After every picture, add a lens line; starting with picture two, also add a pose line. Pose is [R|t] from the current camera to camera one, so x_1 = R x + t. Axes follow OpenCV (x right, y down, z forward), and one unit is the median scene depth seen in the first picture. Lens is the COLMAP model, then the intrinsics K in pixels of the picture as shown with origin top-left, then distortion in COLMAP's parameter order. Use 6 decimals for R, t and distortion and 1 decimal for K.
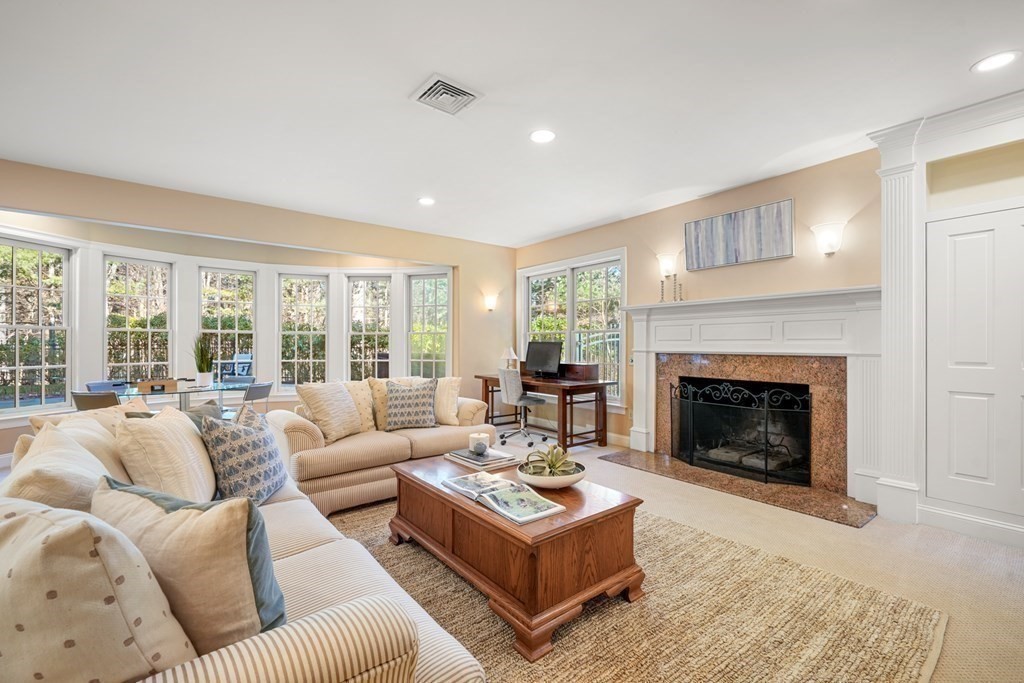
lens RADIAL K [[436.6, 0, 514.0], [0, 436.6, 341.2], [0, 0, 1]] dist [0.001252, 0.000068]
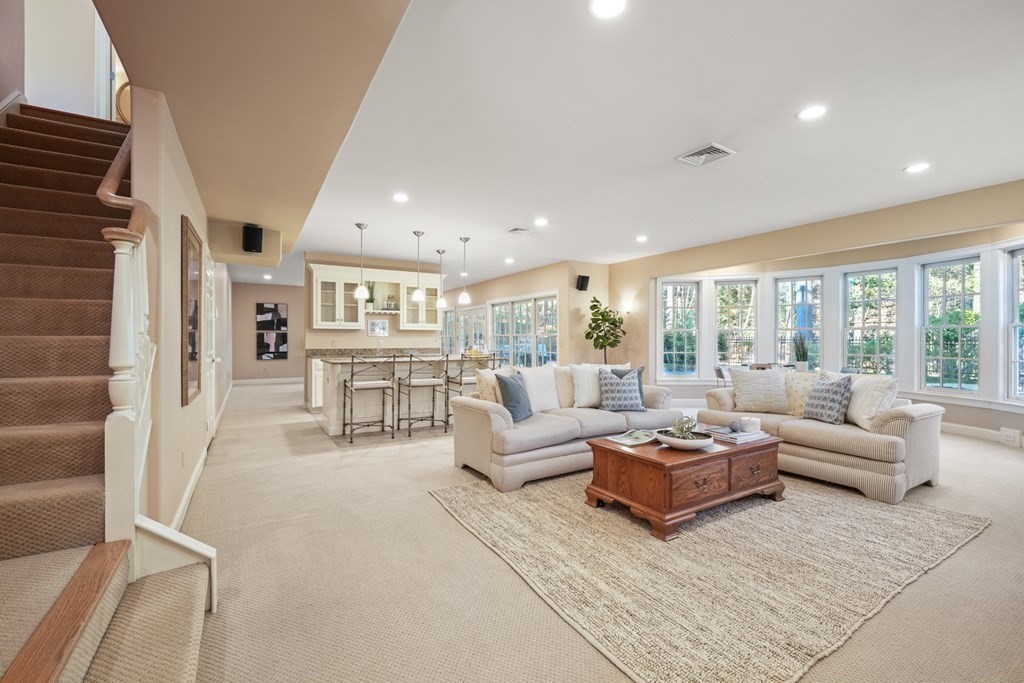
lens RADIAL K [[436.6, 0, 514.0], [0, 436.6, 341.2], [0, 0, 1]] dist [0.001252, 0.000068]
pose [[-0.122235, 0.005514, -0.992486, 1.032213], [0.004491, 0.999977, 0.005002, 0.003963], [0.992491, -0.003846, -0.122257, 0.479679]]
